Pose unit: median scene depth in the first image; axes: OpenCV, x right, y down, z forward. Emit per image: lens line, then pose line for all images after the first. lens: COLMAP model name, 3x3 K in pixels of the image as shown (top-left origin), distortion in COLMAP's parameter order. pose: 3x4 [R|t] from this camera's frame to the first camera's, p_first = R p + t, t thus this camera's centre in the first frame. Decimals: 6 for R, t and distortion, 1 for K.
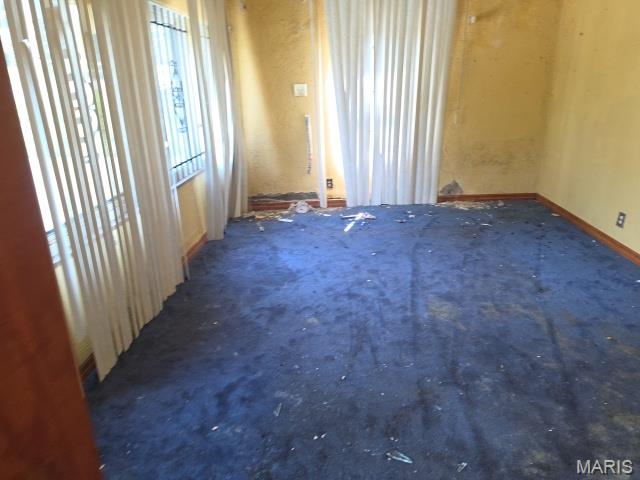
lens RADIAL K [[440.2, 0, 318.8], [0, 440.2, 248.0], [0, 0, 1]] dist [0.087324, -0.107450]
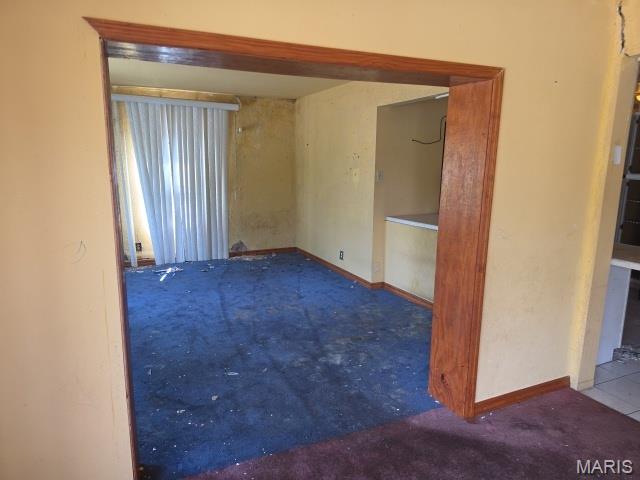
lens RADIAL K [[440.2, 0, 318.8], [0, 440.2, 248.0], [0, 0, 1]] dist [0.087324, -0.107450]
pose [[0.885138, -0.051666, 0.462451, -0.150551], [0.130499, 0.981497, -0.140122, 0.131580], [-0.446654, 0.184377, 0.875503, -0.397364]]
